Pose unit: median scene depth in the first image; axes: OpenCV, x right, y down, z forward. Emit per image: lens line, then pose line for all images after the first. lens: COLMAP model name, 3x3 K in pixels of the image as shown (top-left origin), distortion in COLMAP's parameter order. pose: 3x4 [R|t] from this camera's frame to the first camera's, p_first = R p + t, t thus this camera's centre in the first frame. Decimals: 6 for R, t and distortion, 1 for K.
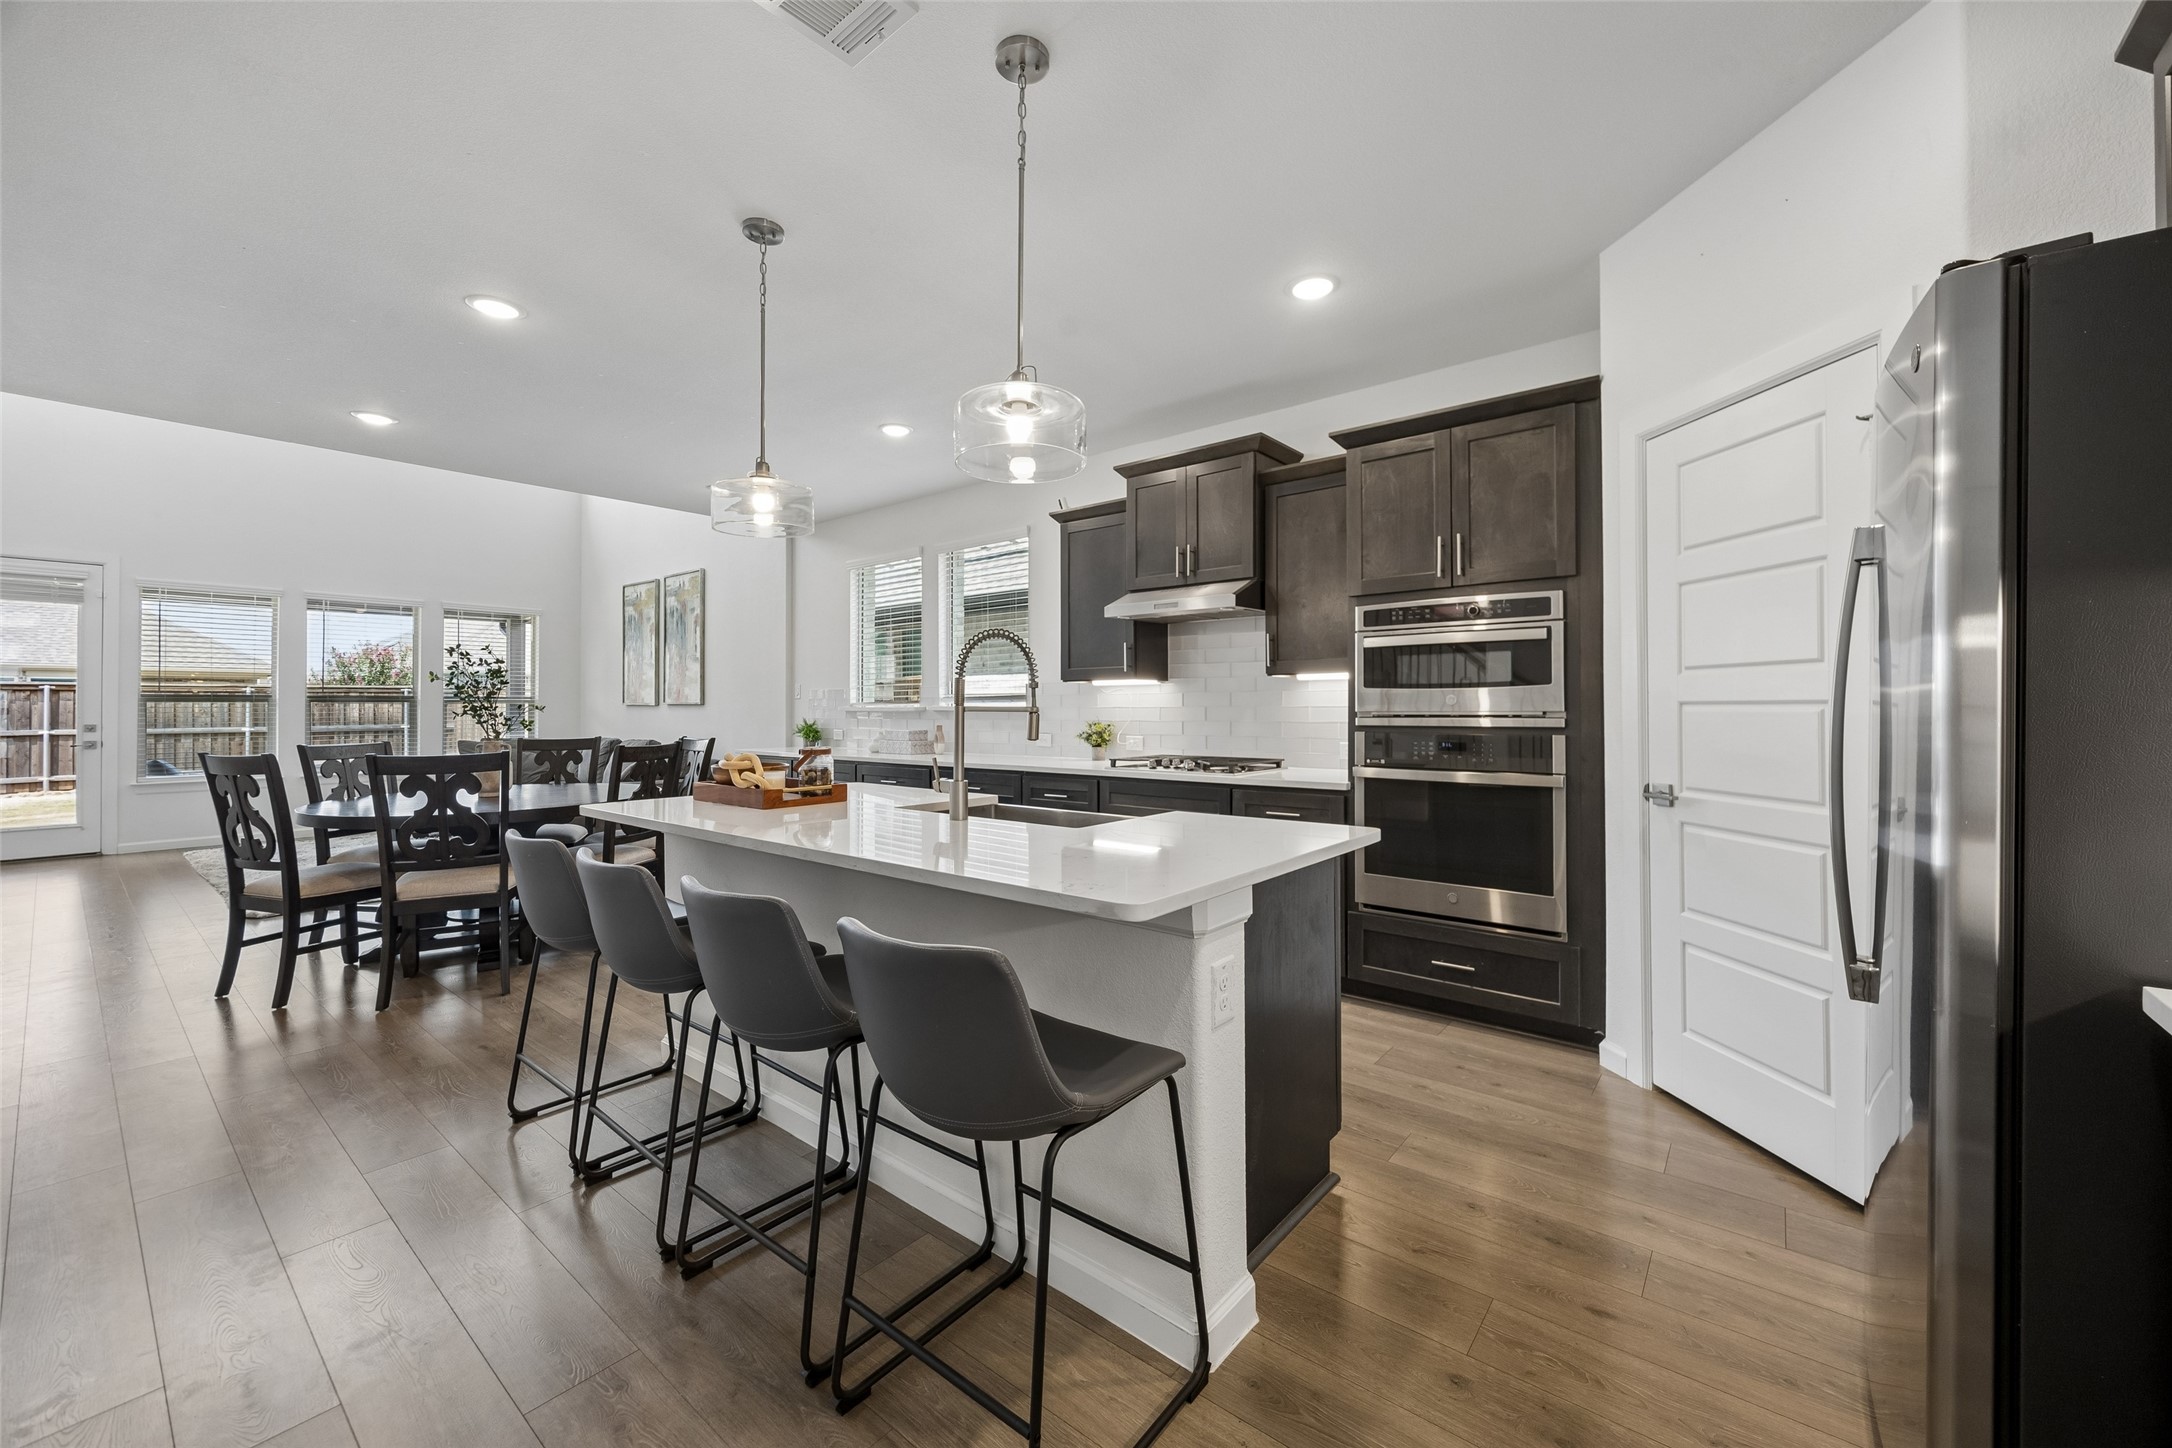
lens RADIAL K [[851.9, 0, 1085.1], [0, 851.9, 705.2], [0, 0, 1]] dist [0.010589, -0.000158]
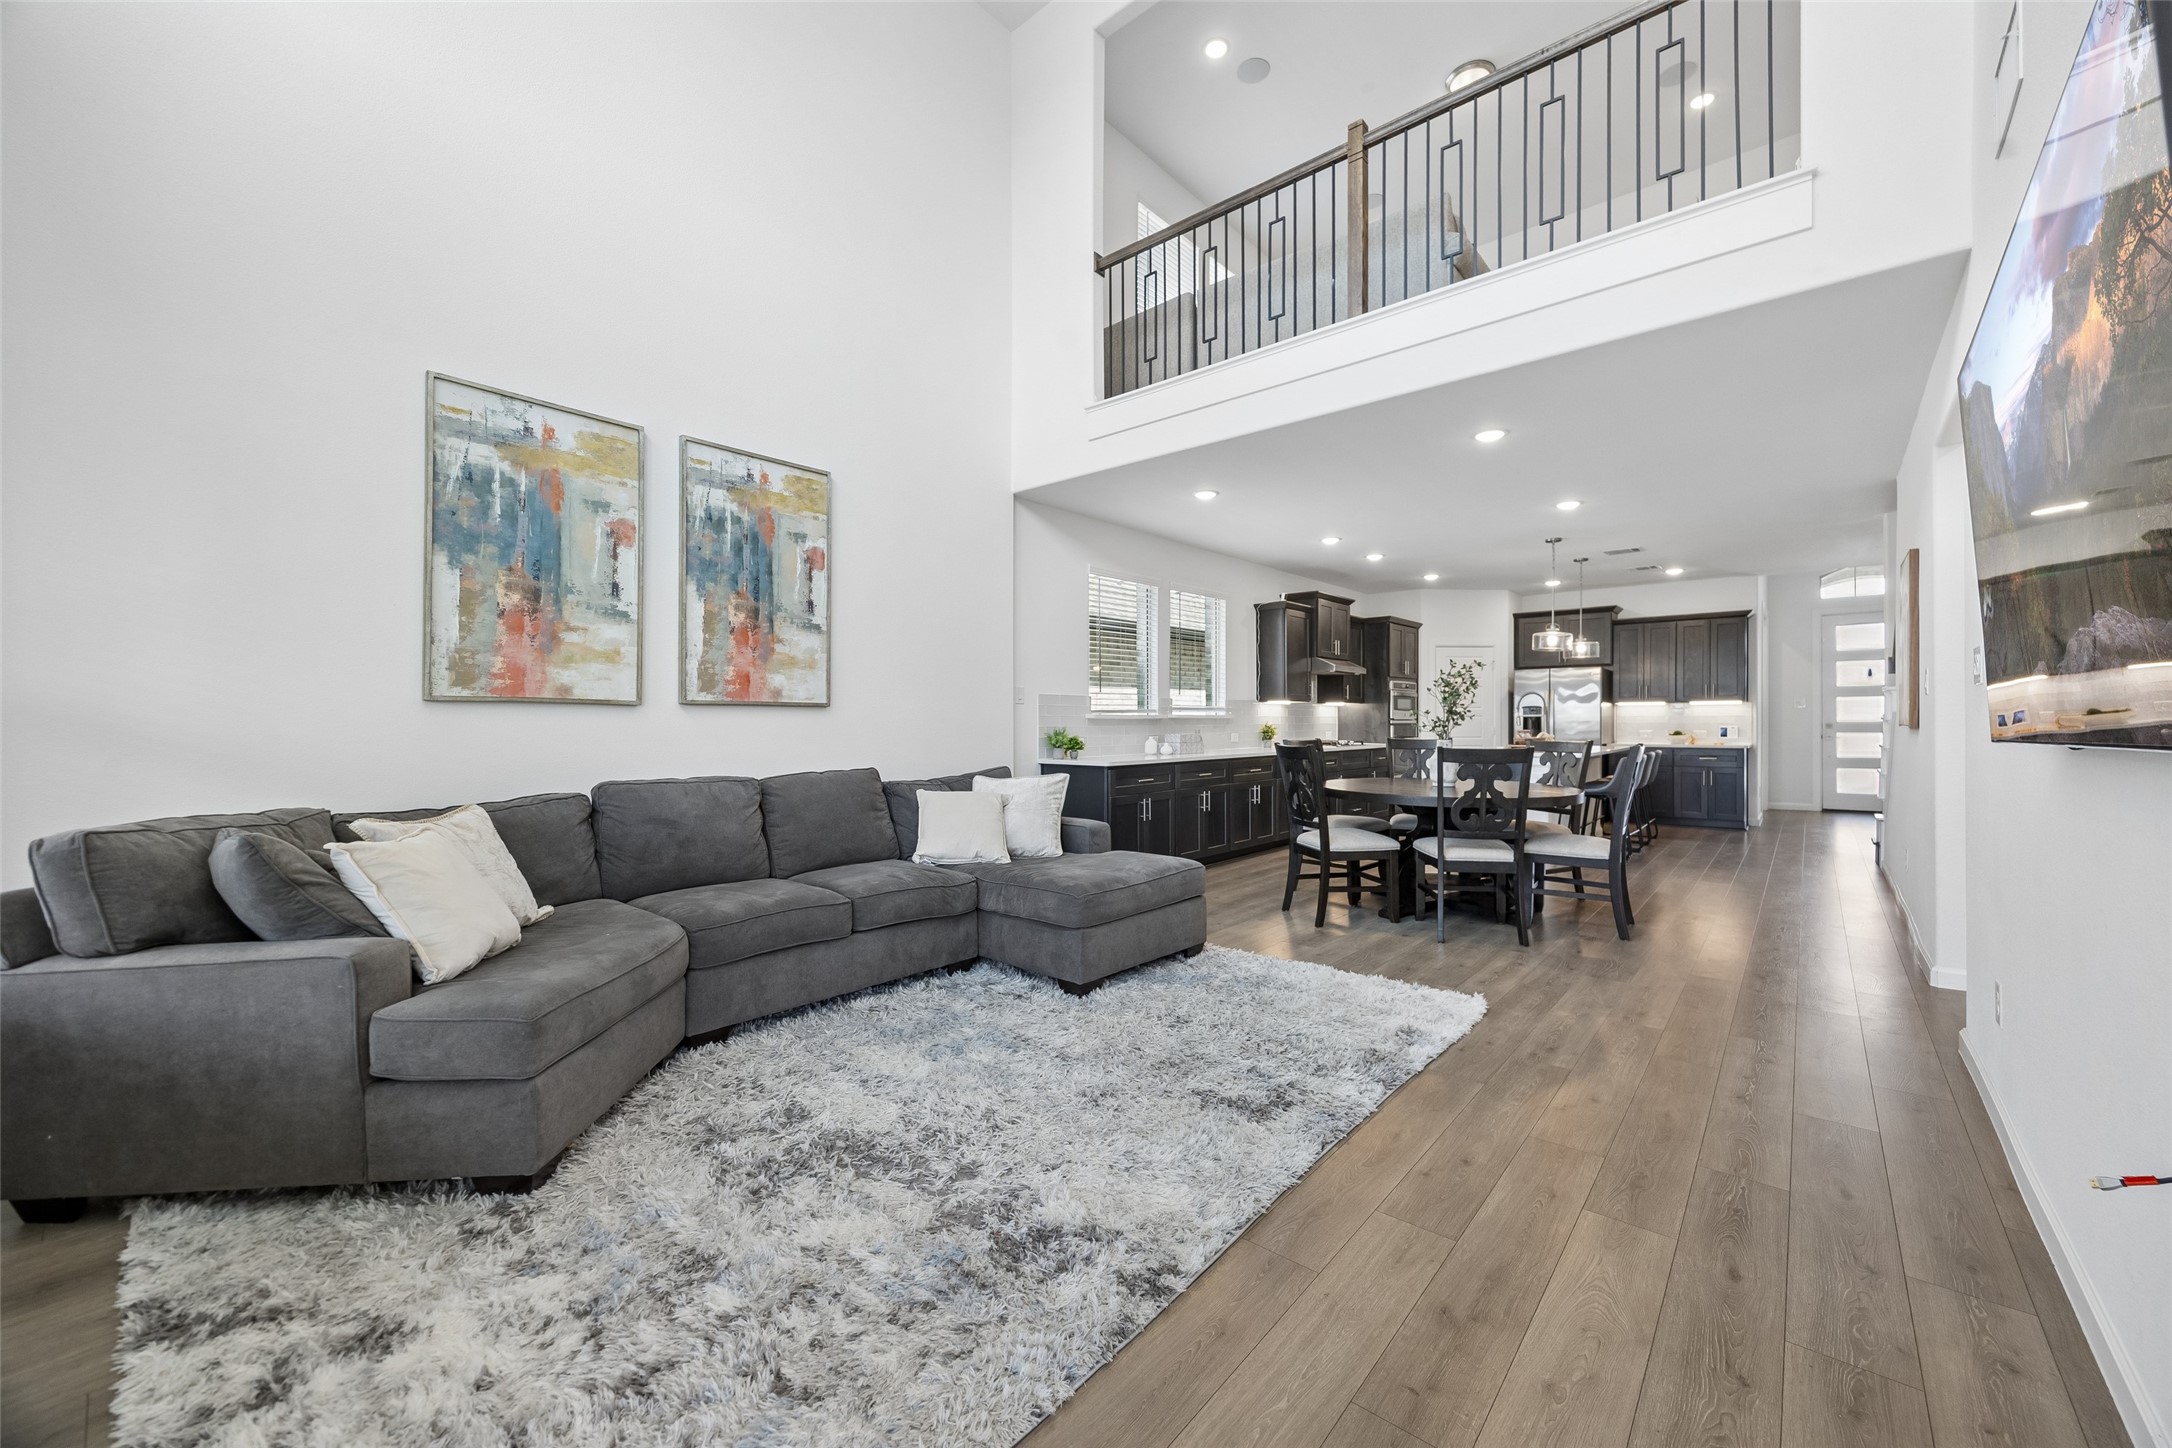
lens RADIAL K [[839.8, 0, 1100.1], [0, 839.8, 721.0], [0, 0, 1]] dist [0.003211, 0.000652]
pose [[0.010310, 0.001700, 0.999945, -0.924024], [-0.005283, 0.999985, -0.001645, 0.008918], [-0.999933, -0.005266, 0.010319, 0.728887]]
